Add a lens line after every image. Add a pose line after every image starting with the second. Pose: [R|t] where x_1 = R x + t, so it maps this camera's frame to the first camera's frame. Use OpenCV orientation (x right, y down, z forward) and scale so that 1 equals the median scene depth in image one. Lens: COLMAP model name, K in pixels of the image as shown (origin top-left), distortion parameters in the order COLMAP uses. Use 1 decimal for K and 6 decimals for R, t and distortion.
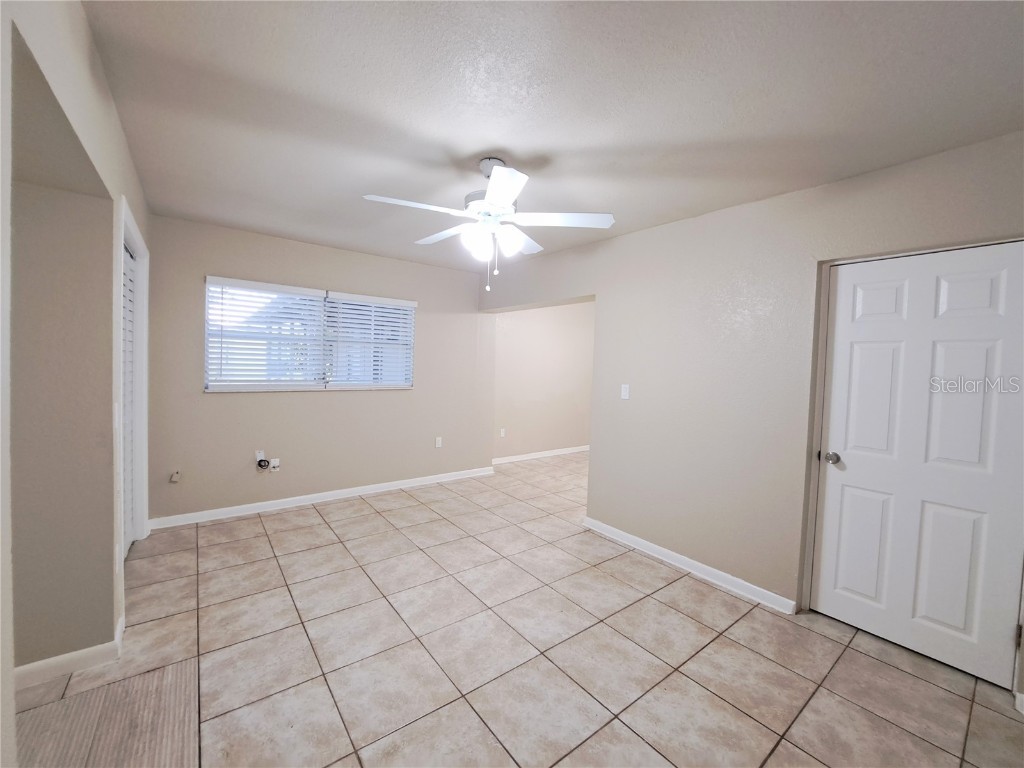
lens RADIAL K [[408.6, 0, 507.5], [0, 408.6, 380.5], [0, 0, 1]] dist [-0.017450, -0.000598]
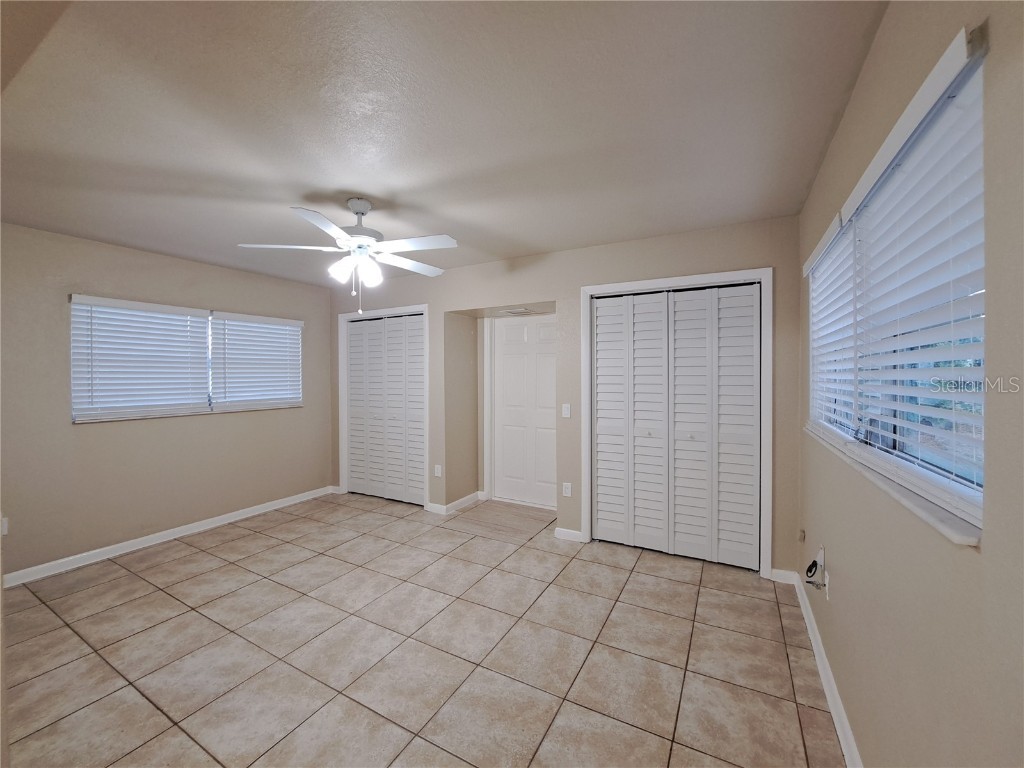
lens RADIAL K [[408.6, 0, 511.5], [0, 408.6, 376.7], [0, 0, 1]] dist [-0.017450, -0.000598]
pose [[-0.913405, -0.026351, -0.406197, 0.017776], [-0.041772, 0.998702, 0.029143, -0.079387], [0.404902, 0.043587, -0.913321, 1.801605]]
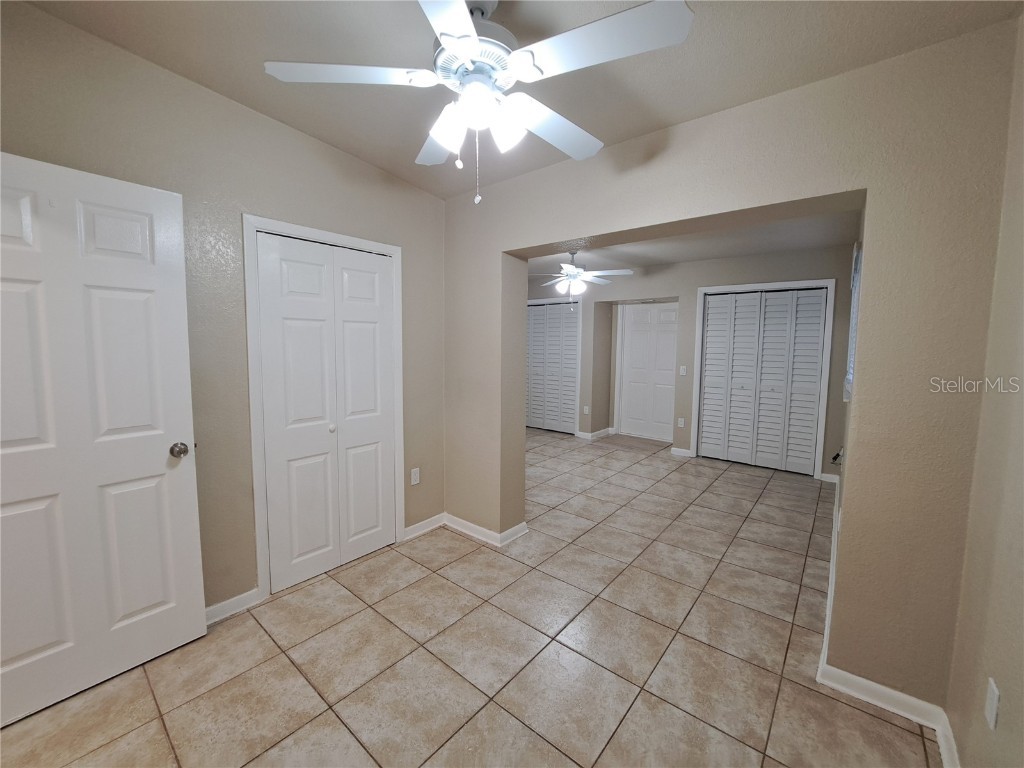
lens RADIAL K [[408.6, 0, 512.1], [0, 408.6, 375.9], [0, 0, 1]] dist [-0.017450, -0.000598]
pose [[-0.973743, -0.027729, -0.225955, 0.565054], [-0.053407, 0.992679, 0.108332, -0.082929], [0.221297, 0.117555, -0.968095, 2.398804]]
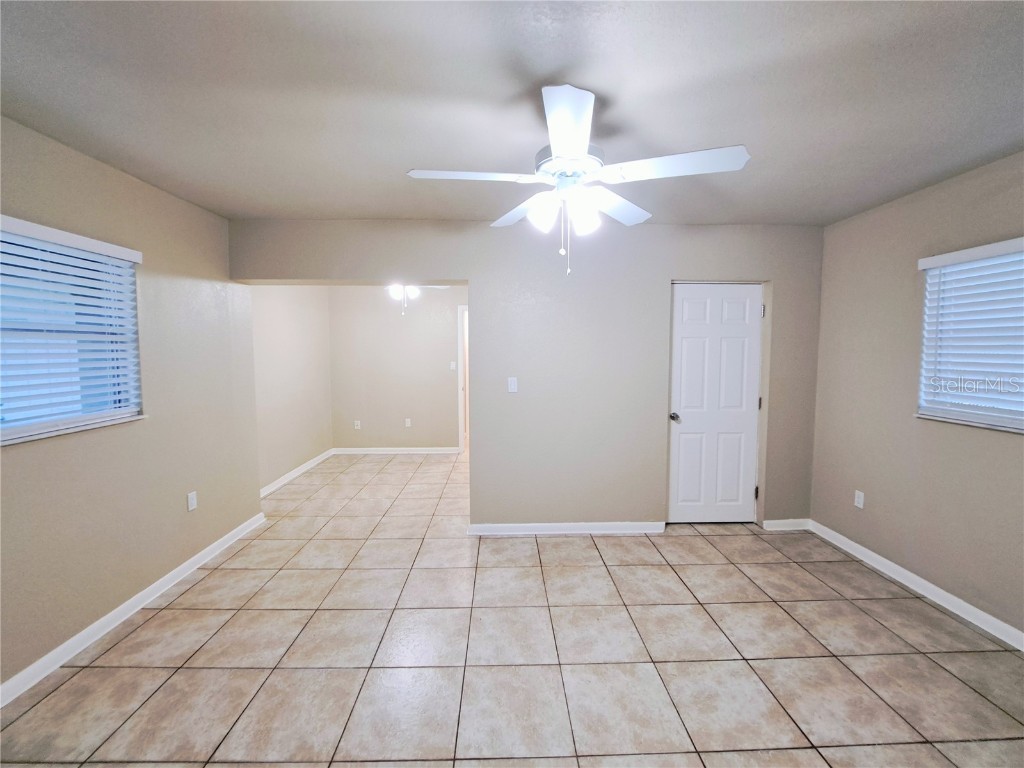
lens RADIAL K [[408.6, 0, 511.1], [0, 408.6, 381.6], [0, 0, 1]] dist [-0.017450, -0.000598]
pose [[0.590581, -0.093481, 0.801546, -0.612602], [0.054132, 0.995620, 0.076231, -0.069112], [-0.805161, -0.001631, 0.593054, 0.512331]]
